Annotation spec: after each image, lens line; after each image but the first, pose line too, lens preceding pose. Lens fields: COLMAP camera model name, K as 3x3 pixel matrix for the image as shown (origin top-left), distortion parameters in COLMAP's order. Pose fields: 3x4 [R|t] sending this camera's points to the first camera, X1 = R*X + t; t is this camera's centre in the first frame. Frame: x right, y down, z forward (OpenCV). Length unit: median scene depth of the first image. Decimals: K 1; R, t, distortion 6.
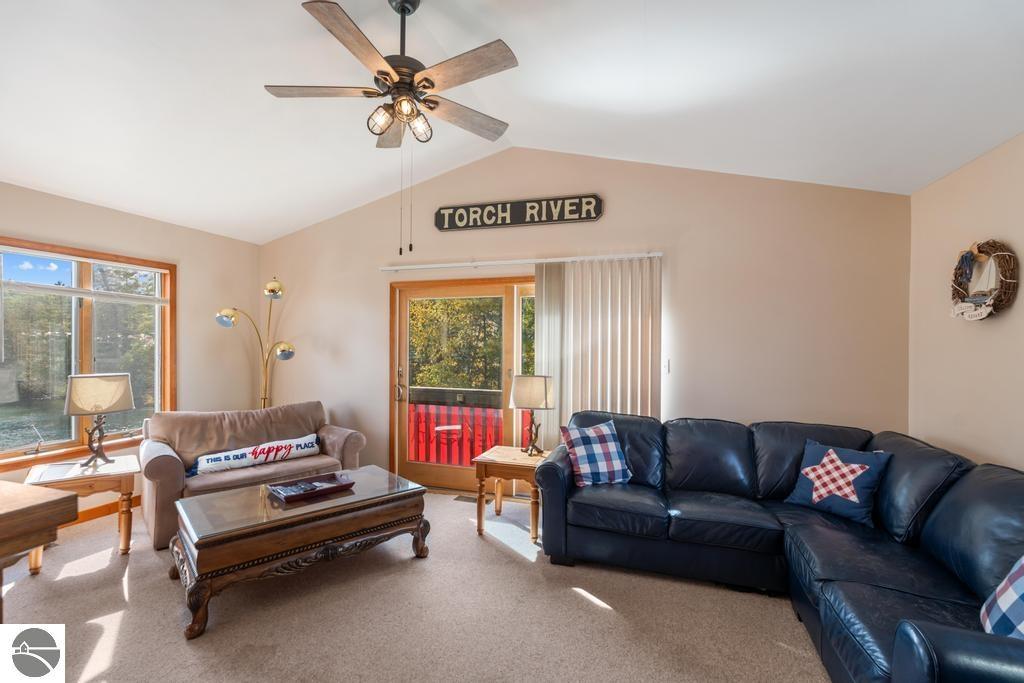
lens RADIAL K [[455.4, 0, 513.2], [0, 455.4, 340.4], [0, 0, 1]] dist [-0.004250, 0.000093]
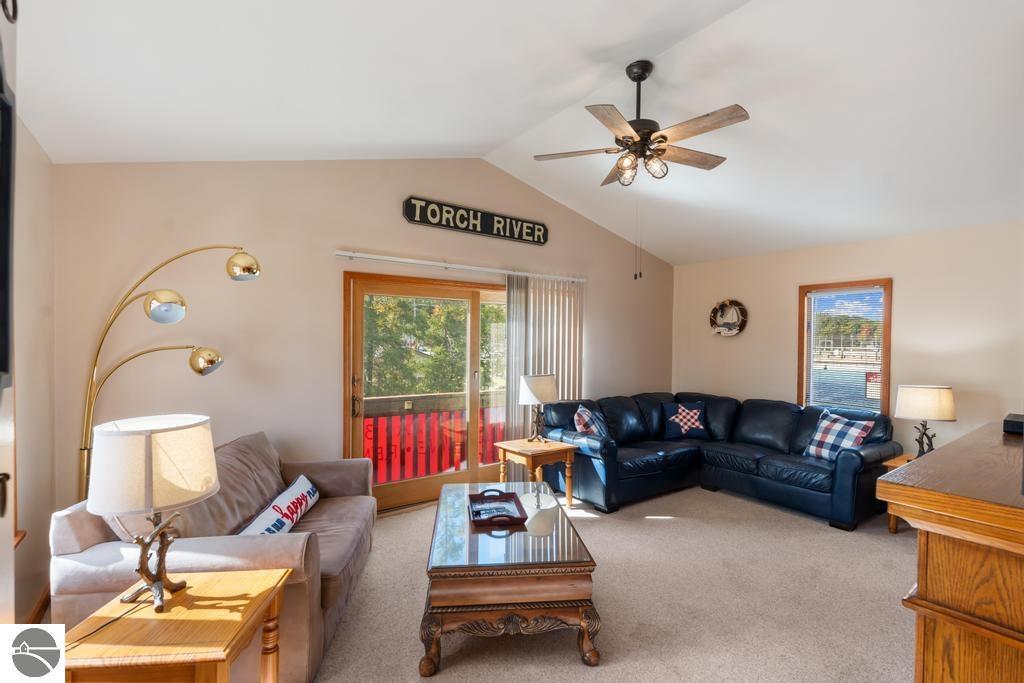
lens RADIAL K [[455.4, 0, 532.9], [0, 455.4, 347.6], [0, 0, 1]] dist [-0.004250, 0.000093]
pose [[0.595175, -0.010993, 0.803521, -0.792849], [-0.011445, 0.999689, 0.022155, -0.015820], [-0.803515, -0.022382, 0.594864, 0.280063]]
